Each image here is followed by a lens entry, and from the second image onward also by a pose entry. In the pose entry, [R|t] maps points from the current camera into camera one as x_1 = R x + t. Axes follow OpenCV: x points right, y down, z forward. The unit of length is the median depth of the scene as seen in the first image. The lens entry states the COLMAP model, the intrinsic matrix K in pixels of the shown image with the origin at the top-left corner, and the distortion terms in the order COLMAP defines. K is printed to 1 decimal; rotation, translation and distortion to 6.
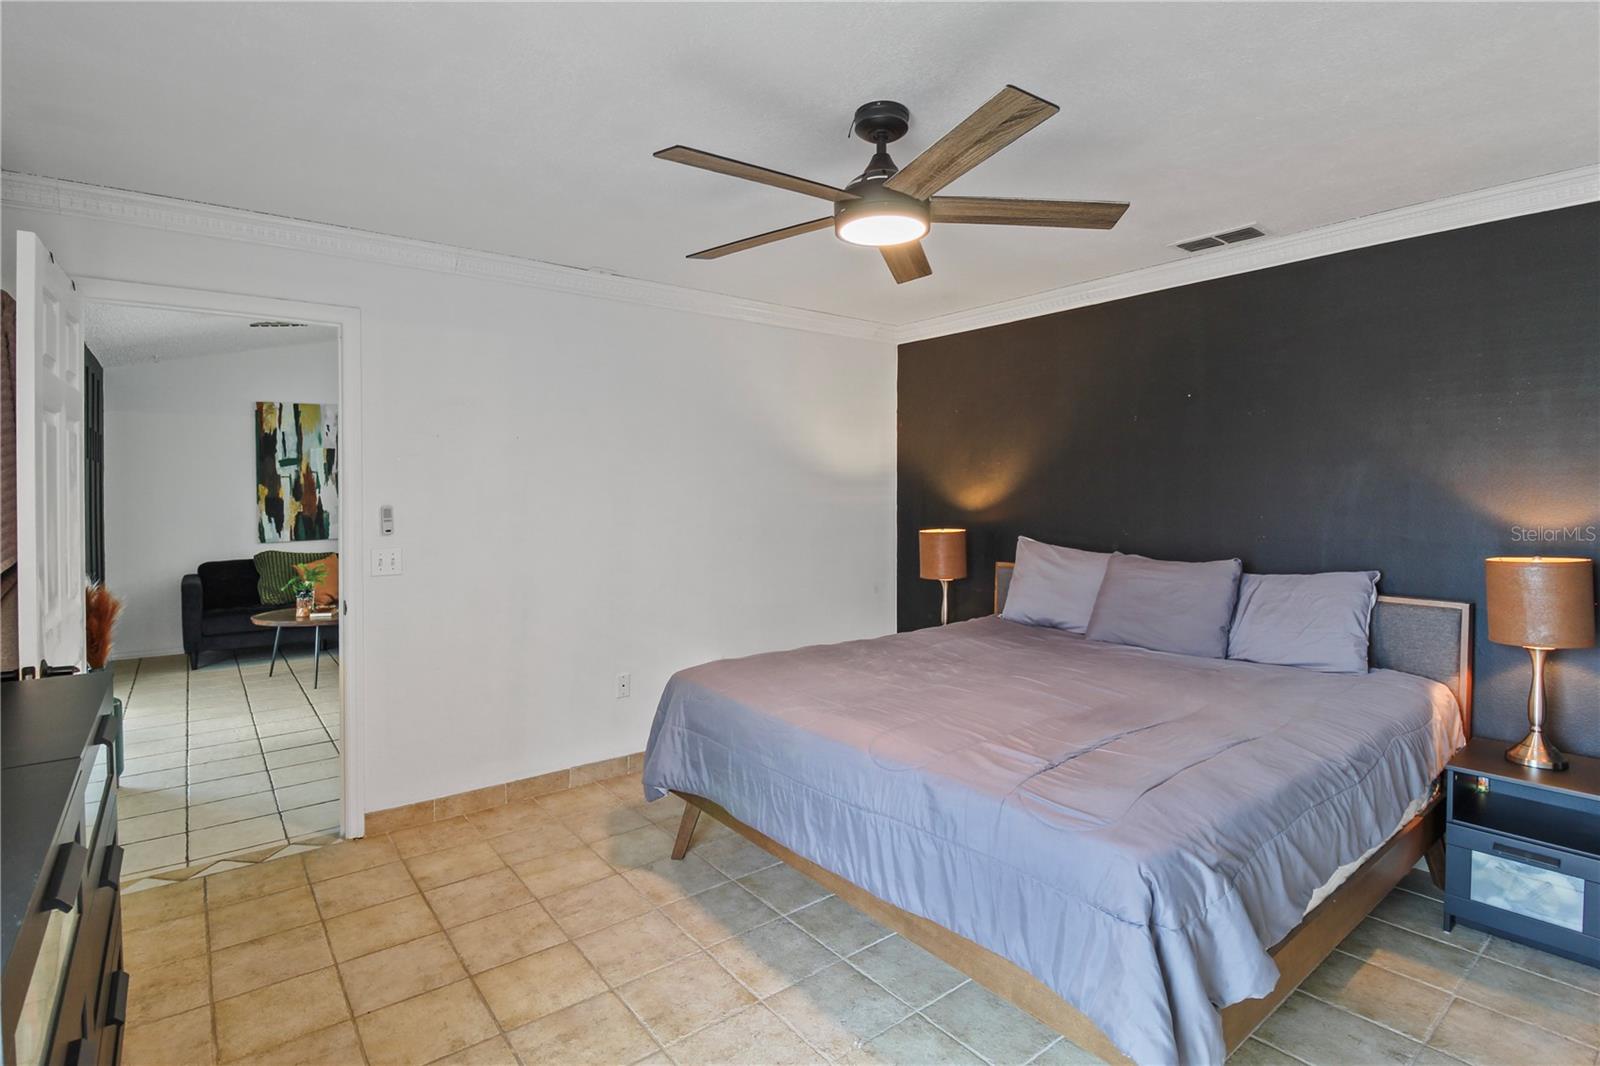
lens RADIAL K [[764.5, 0, 788.0], [0, 764.5, 491.5], [0, 0, 1]] dist [-0.007551, -0.005242]
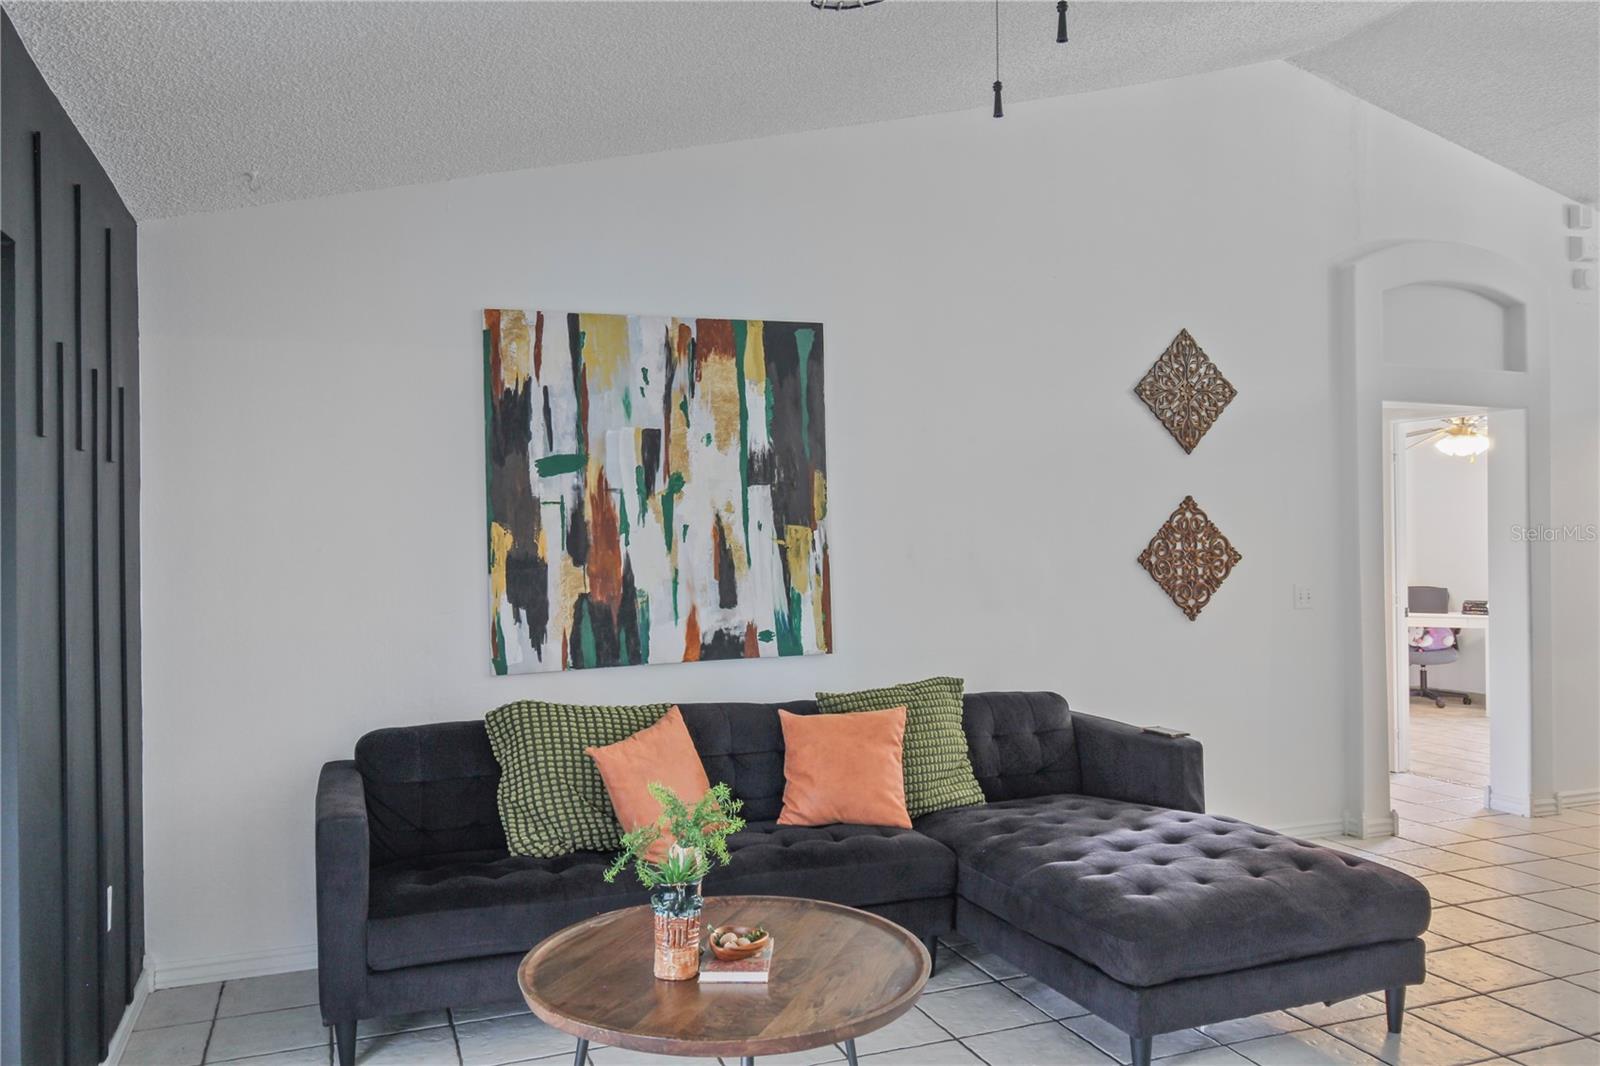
lens RADIAL K [[1189.6, 0, 810.2], [0, 1189.6, 530.9], [0, 0, 1]] dist [0.025357, -0.015665]
pose [[0.958635, -0.005281, -0.284589, -0.363866], [0.004327, 0.999983, -0.003980, -0.002151], [0.284605, 0.002584, 0.958641, 0.460488]]
